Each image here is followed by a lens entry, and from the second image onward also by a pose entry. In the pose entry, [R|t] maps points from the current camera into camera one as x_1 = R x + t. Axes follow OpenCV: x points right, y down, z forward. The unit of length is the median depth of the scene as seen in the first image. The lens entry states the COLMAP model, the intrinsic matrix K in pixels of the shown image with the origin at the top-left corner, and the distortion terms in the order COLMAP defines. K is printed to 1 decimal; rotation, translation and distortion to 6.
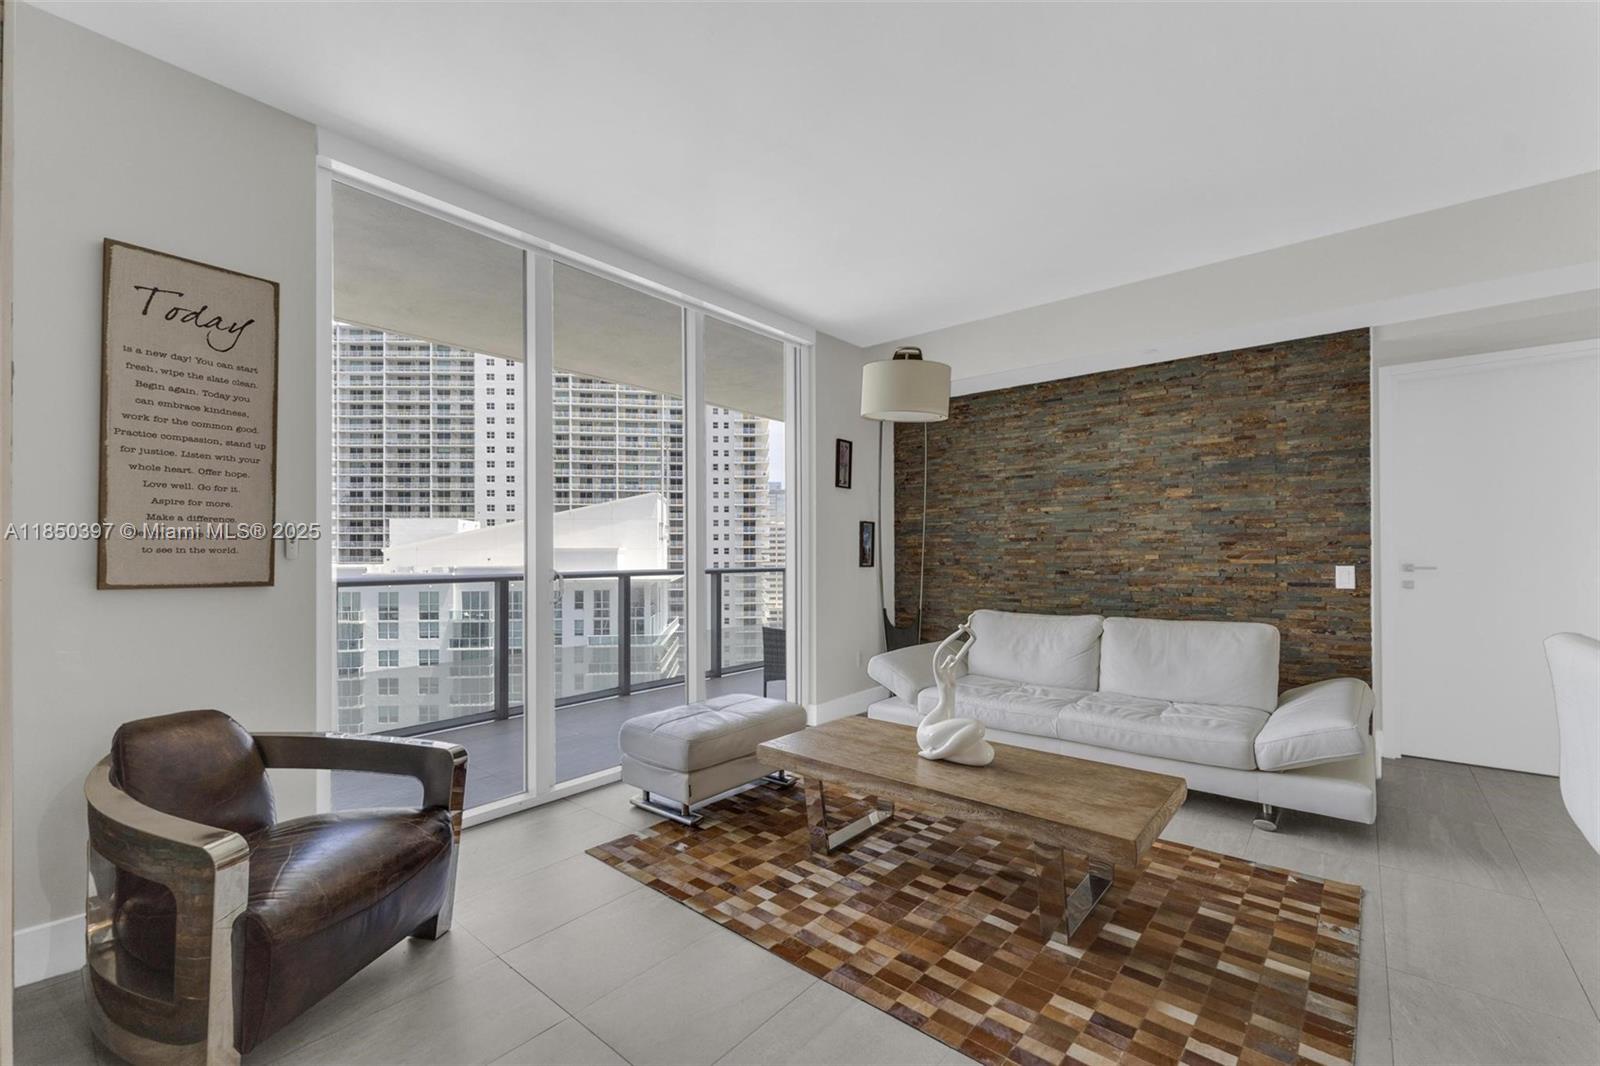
lens RADIAL K [[665.2, 0, 795.1], [0, 665.2, 551.1], [0, 0, 1]] dist [0.000652, -0.000117]
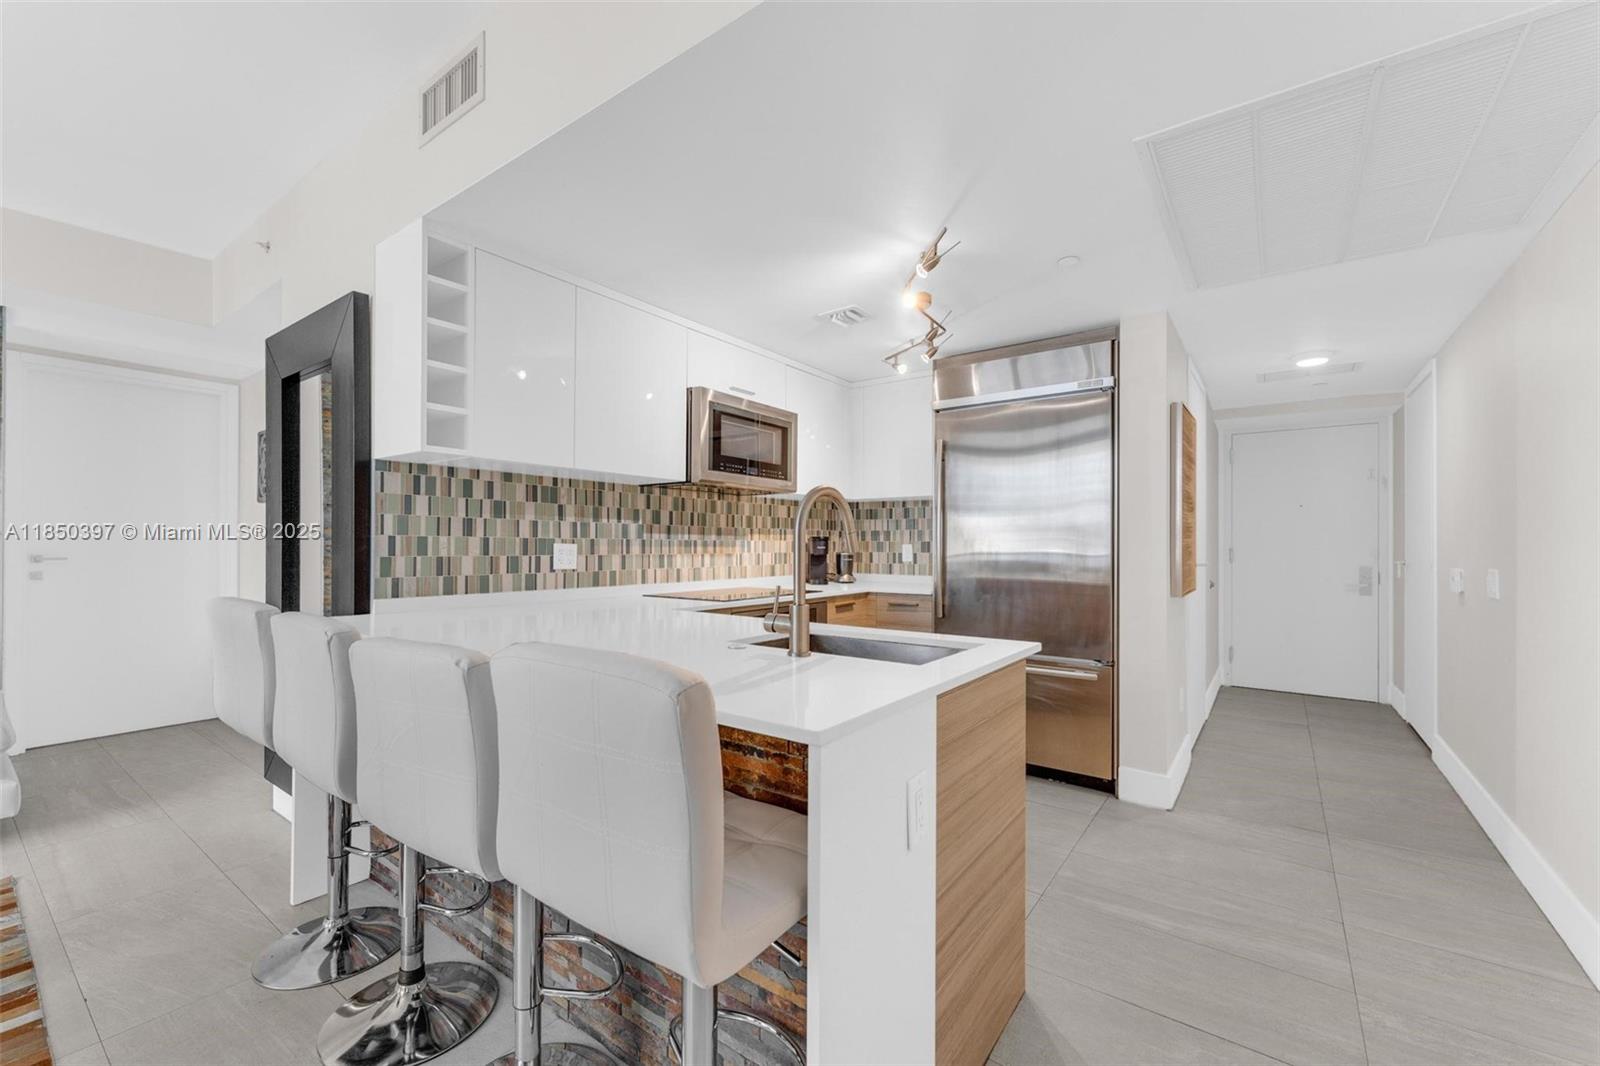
lens RADIAL K [[665.2, 0, 795.1], [0, 665.2, 551.1], [0, 0, 1]] dist [0.000652, -0.000117]
pose [[-0.066577, -0.005201, 0.997768, -0.105294], [-0.006907, 0.999965, 0.004752, 0.000342], [-0.997757, -0.006575, -0.066611, -0.050660]]
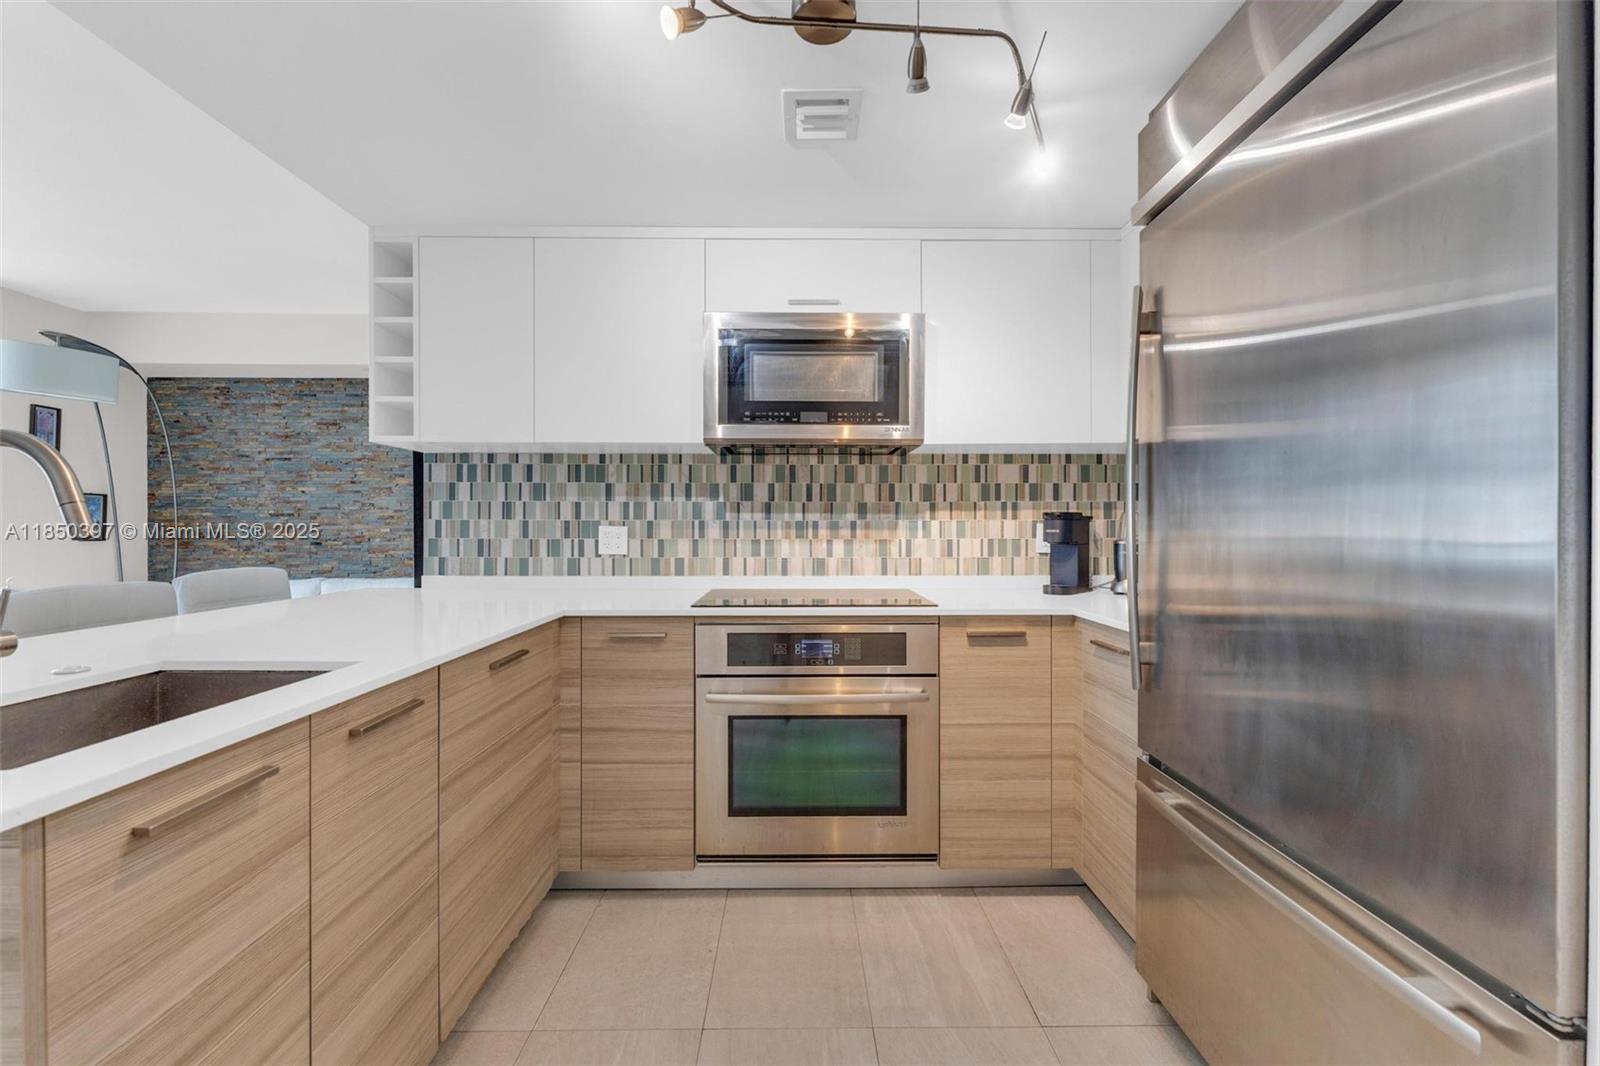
lens RADIAL K [[650.0, 0, 800.0], [0, 650.0, 533.0], [0, 0, 1]] dist [0.006194, -0.000474]
pose [[0.761011, -0.002621, 0.648734, 0.272242], [-0.005490, 0.999930, 0.010480, -0.002738], [-0.648716, -0.011537, 0.760943, -0.383422]]
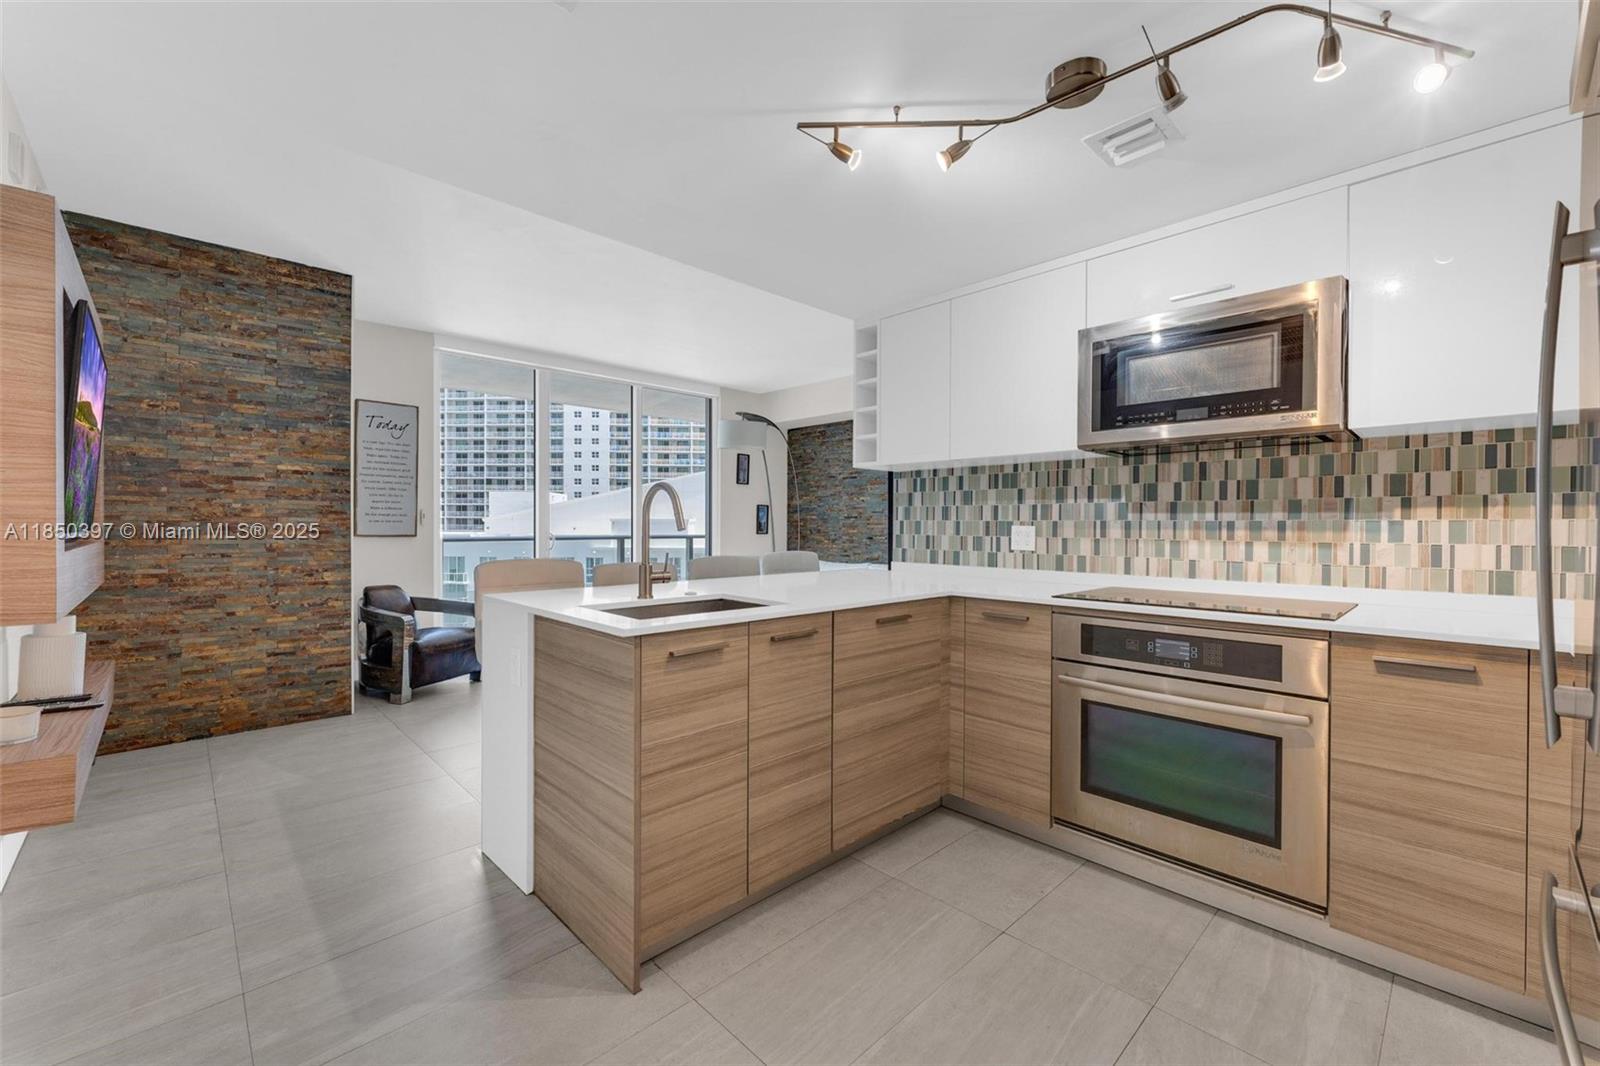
lens RADIAL K [[650.0, 0, 800.0], [0, 650.0, 533.0], [0, 0, 1]] dist [0.006194, -0.000474]
pose [[0.994546, 0.009680, -0.103844, 0.354598], [-0.008098, 0.999845, 0.015651, -0.003108], [0.103979, -0.014725, 0.994470, -0.507373]]
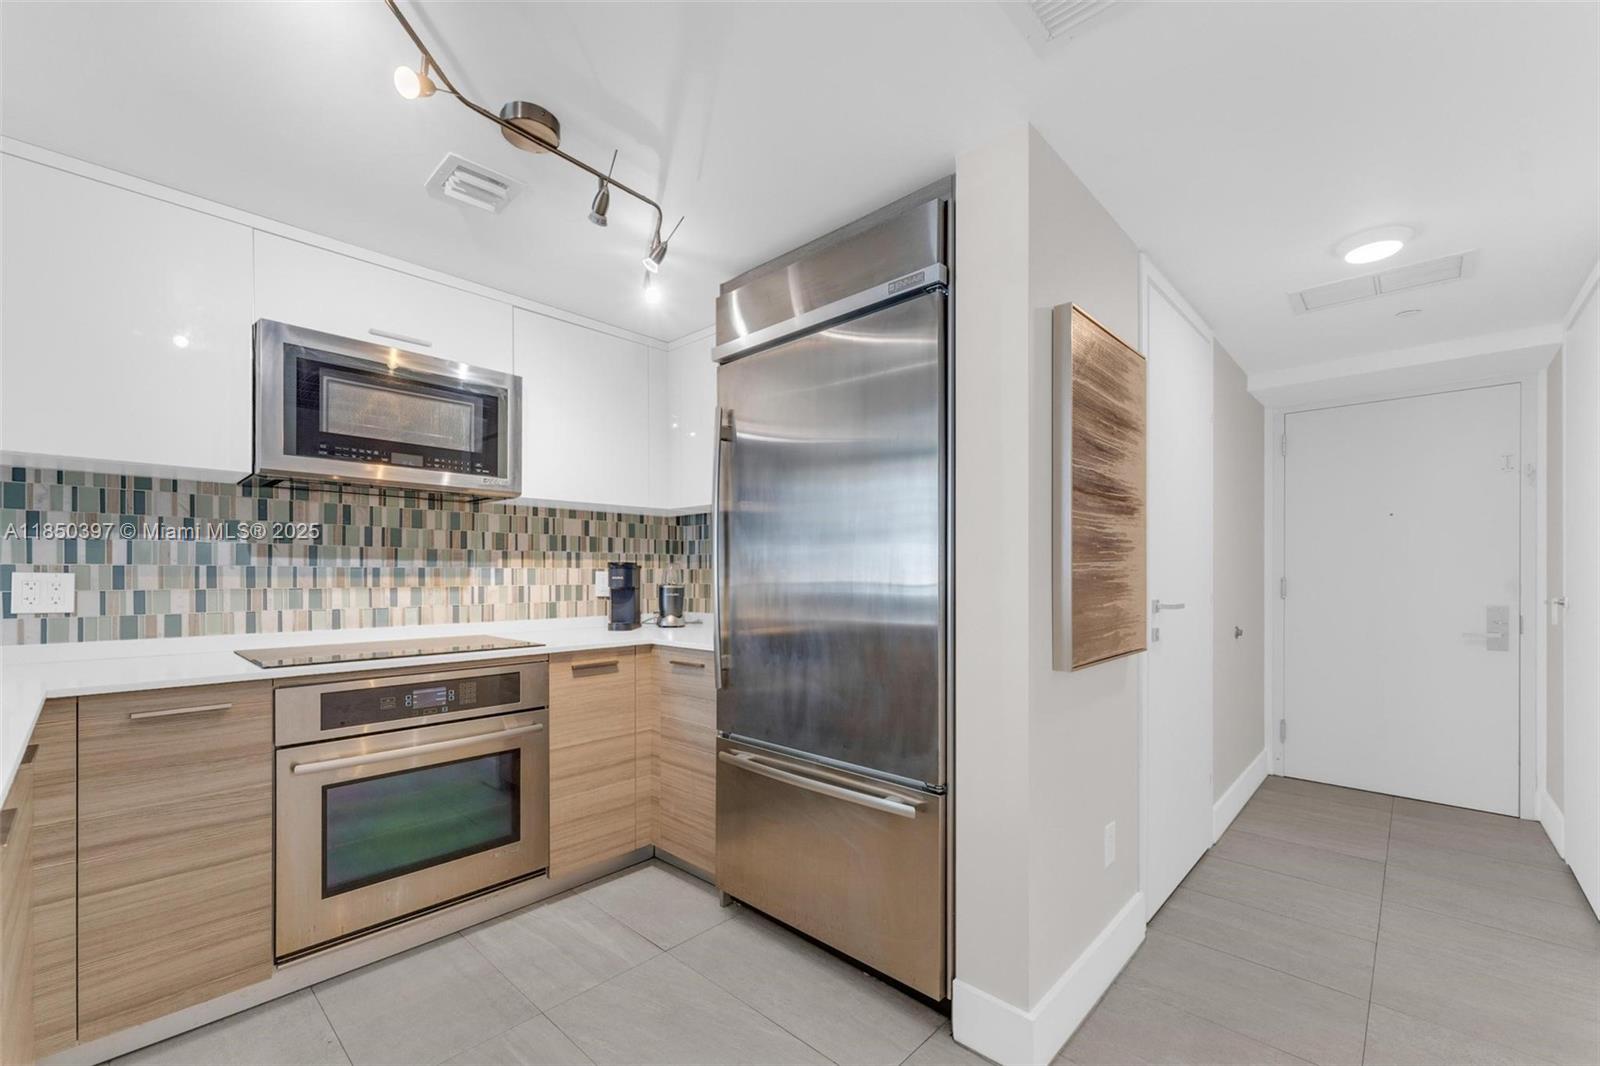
lens RADIAL K [[661.3, 0, 794.7], [0, 661.3, 578.4], [0, 0, 1]] dist [0.002036, -0.000149]
pose [[0.061022, -0.002232, 0.998134, 0.151187], [-0.006074, 0.999978, 0.002608, -0.002243], [-0.998118, -0.006222, 0.061007, -0.331256]]
